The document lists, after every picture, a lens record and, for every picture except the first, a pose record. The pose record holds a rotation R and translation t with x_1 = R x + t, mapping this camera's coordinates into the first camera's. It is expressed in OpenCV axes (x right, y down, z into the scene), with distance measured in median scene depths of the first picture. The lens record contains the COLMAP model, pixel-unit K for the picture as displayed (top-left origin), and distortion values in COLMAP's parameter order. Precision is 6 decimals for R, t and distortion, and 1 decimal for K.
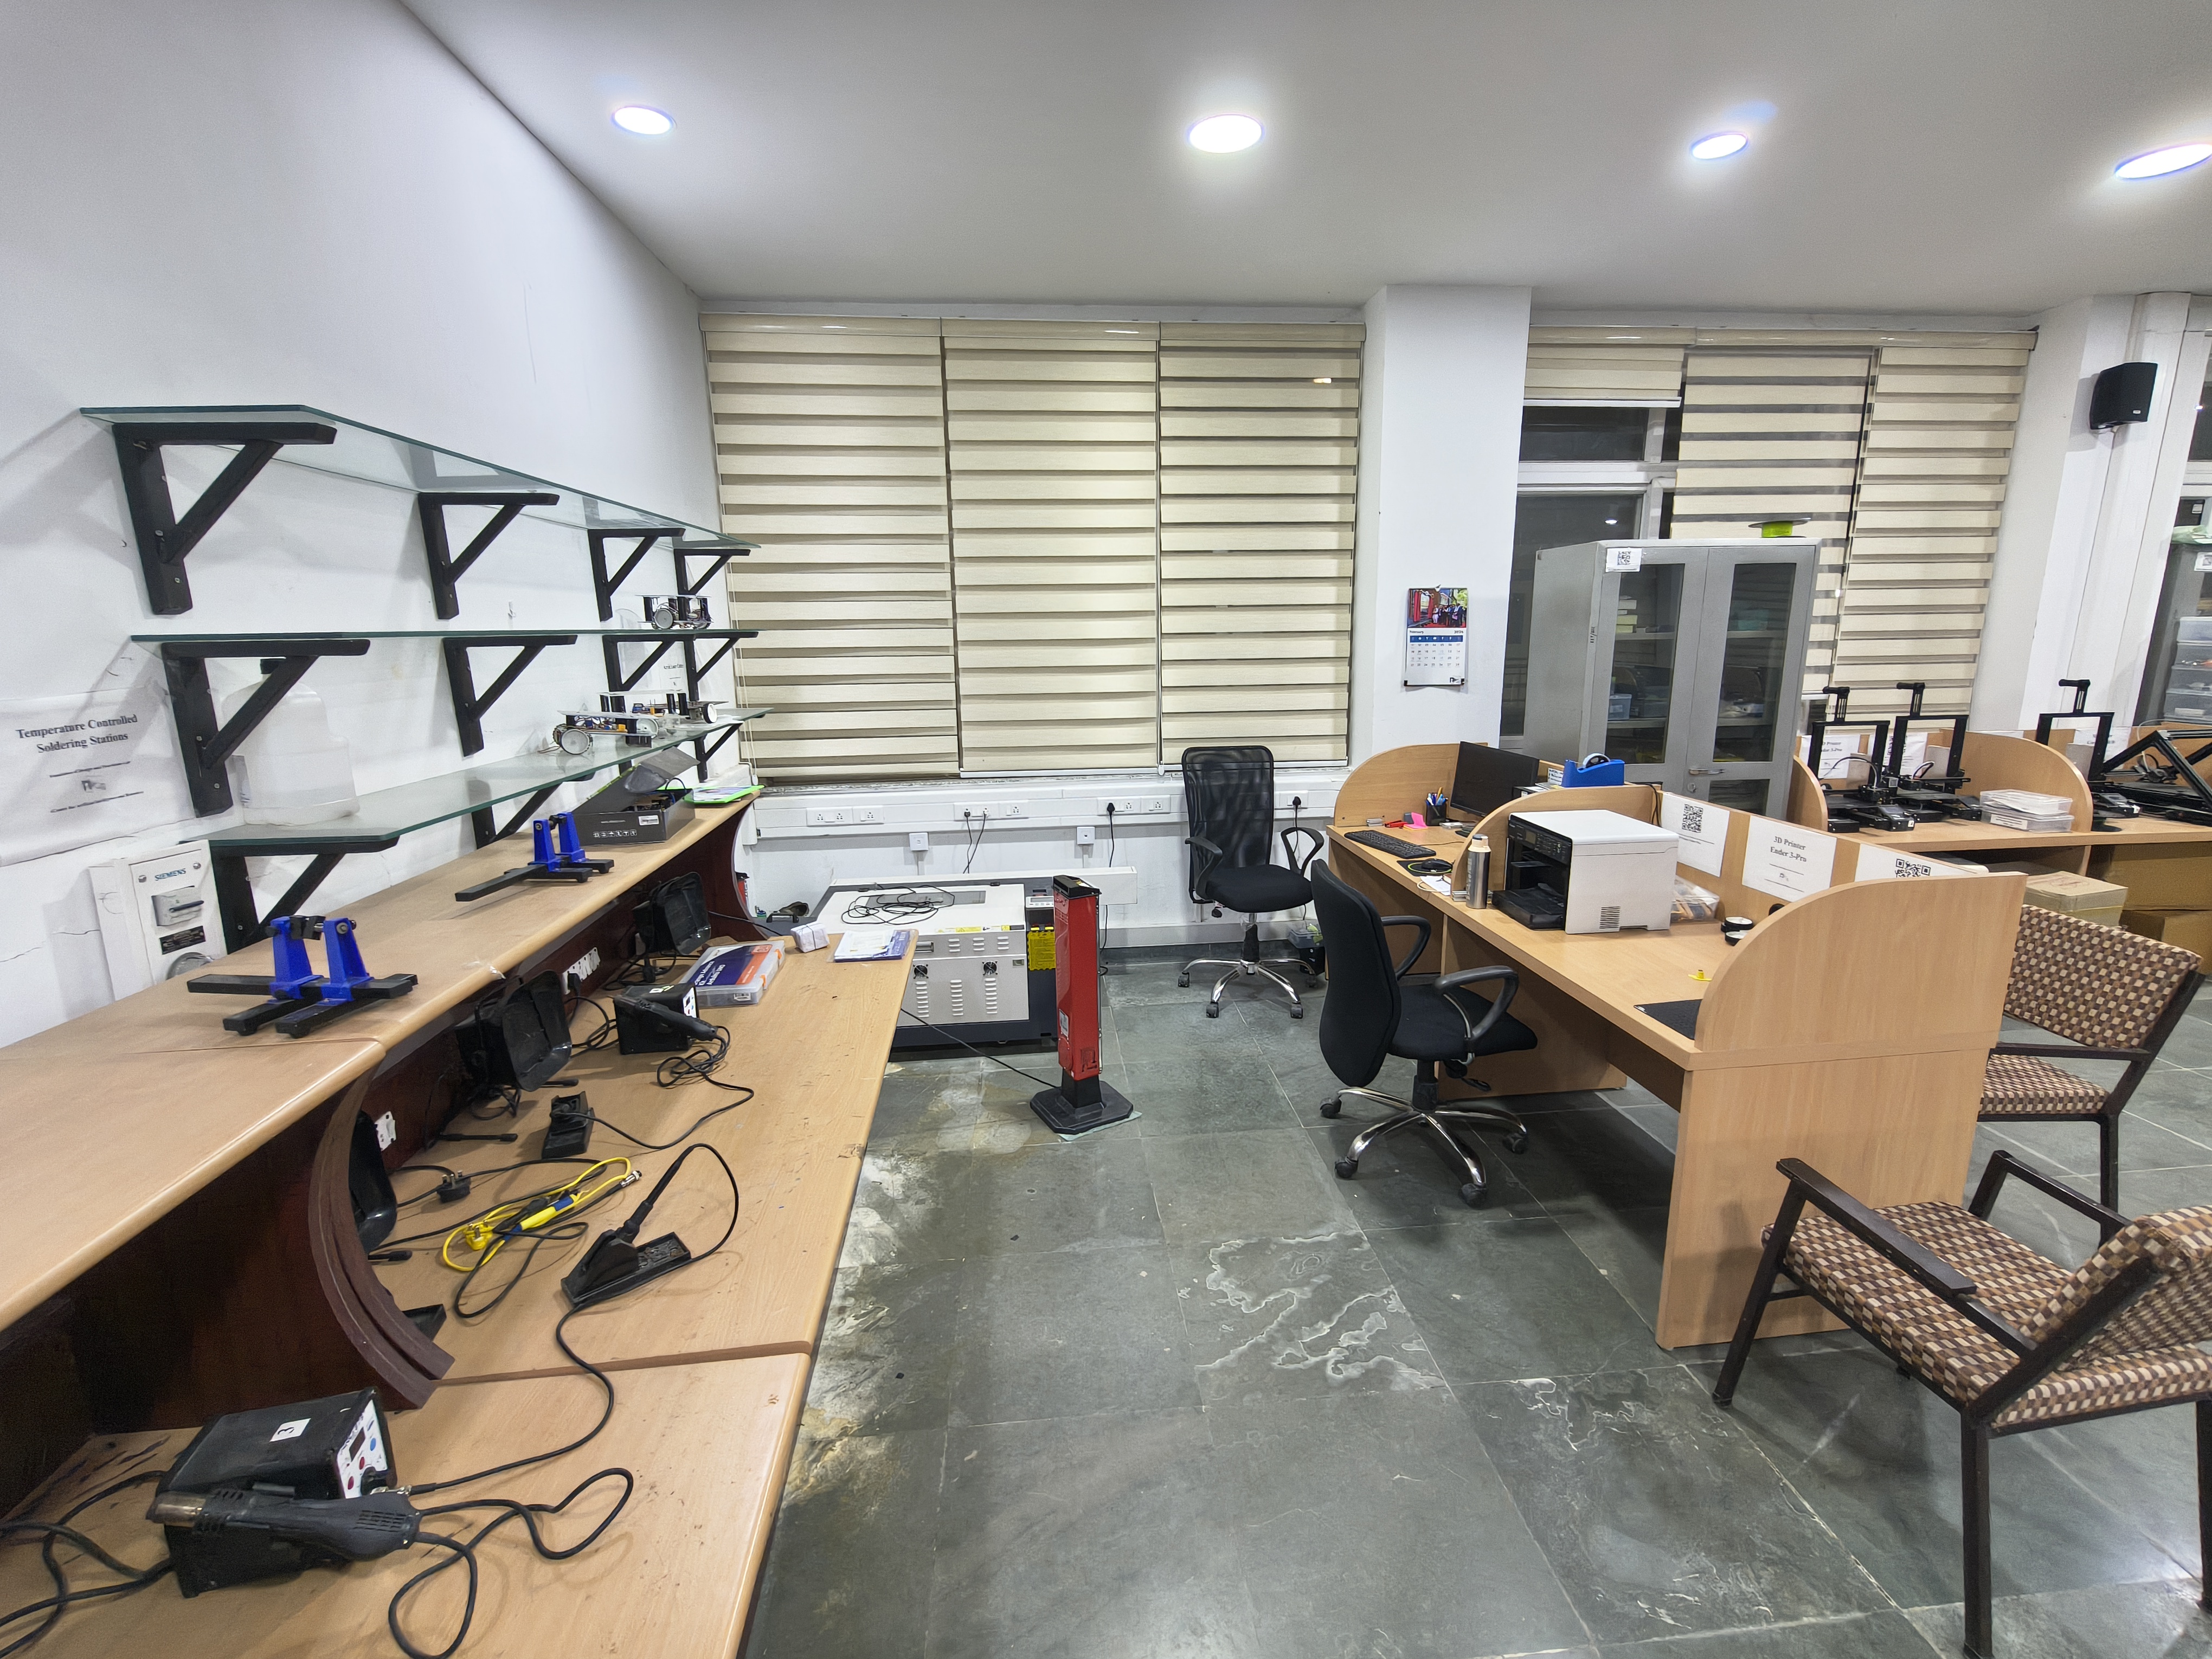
lens RADIAL K [[941.2, 0, 1099.2], [0, 941.2, 827.4], [0, 0, 1]] dist [-0.003769, -0.001334]
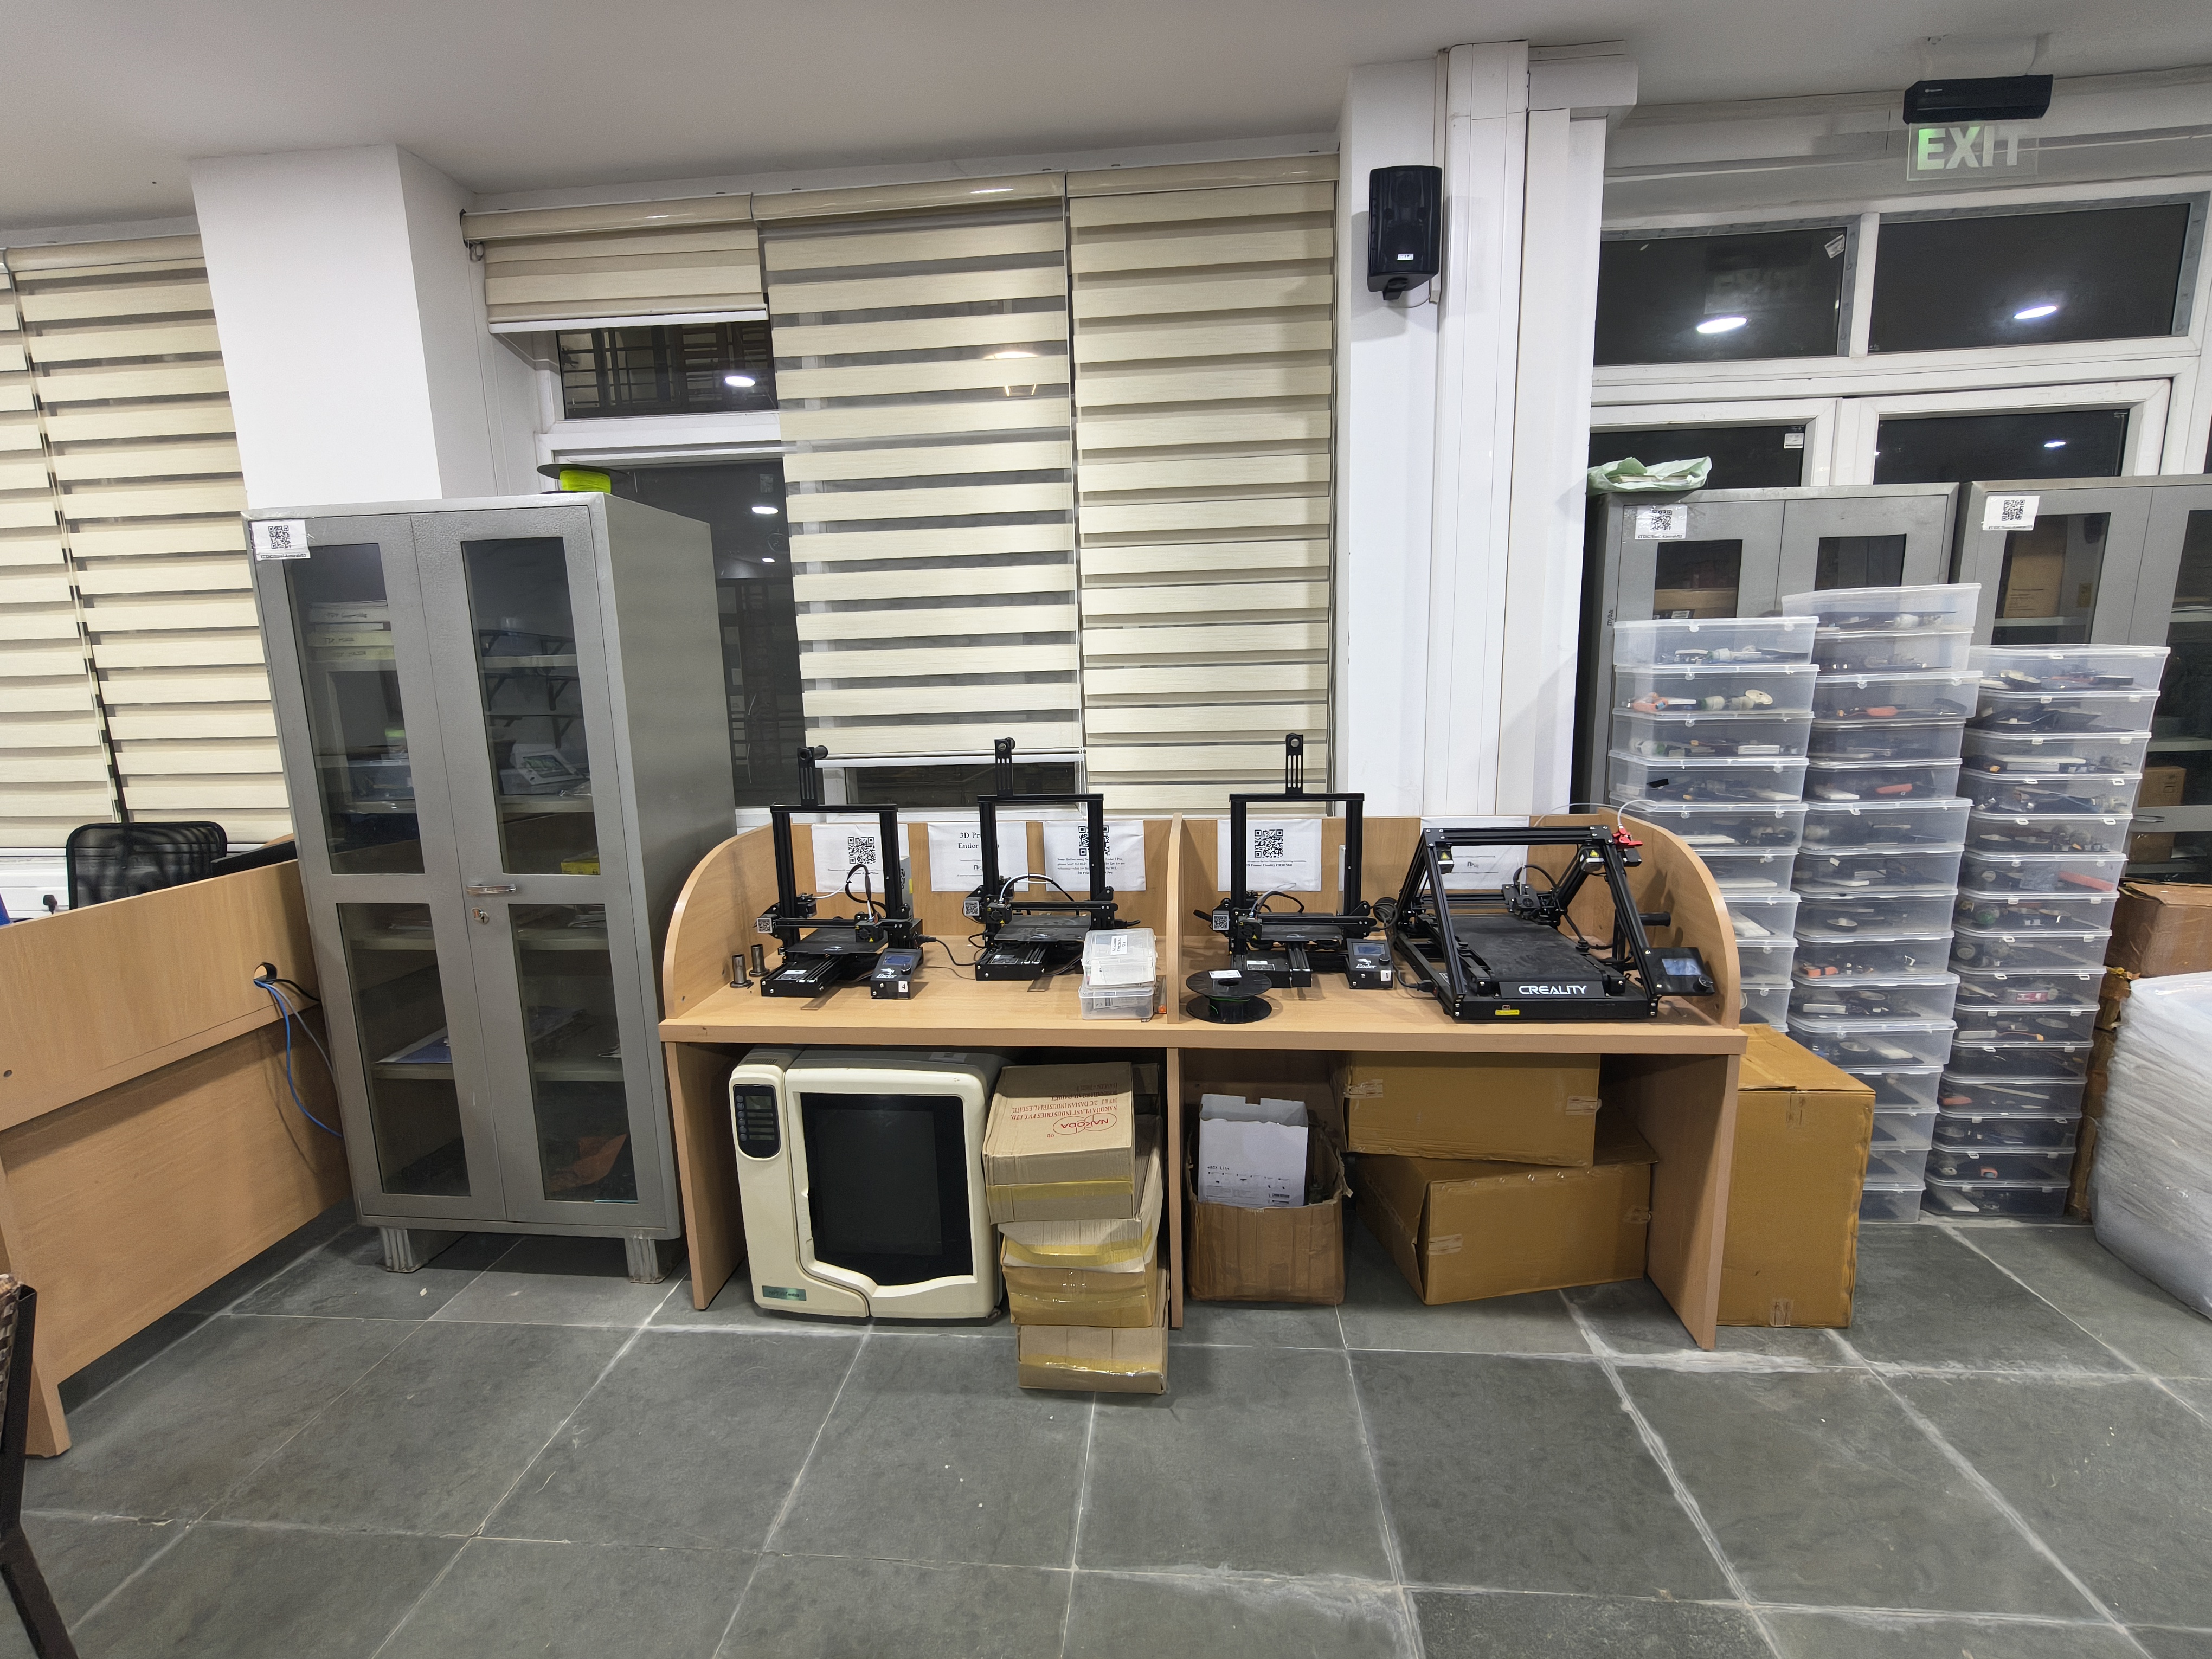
lens RADIAL K [[941.2, 0, 1115.9], [0, 941.2, 838.7], [0, 0, 1]] dist [-0.003769, -0.001334]
pose [[0.985494, 0.023267, -0.168107, 0.982074], [-0.028718, 0.999135, -0.030066, -0.072434], [0.167262, 0.034458, 0.985310, 0.408317]]
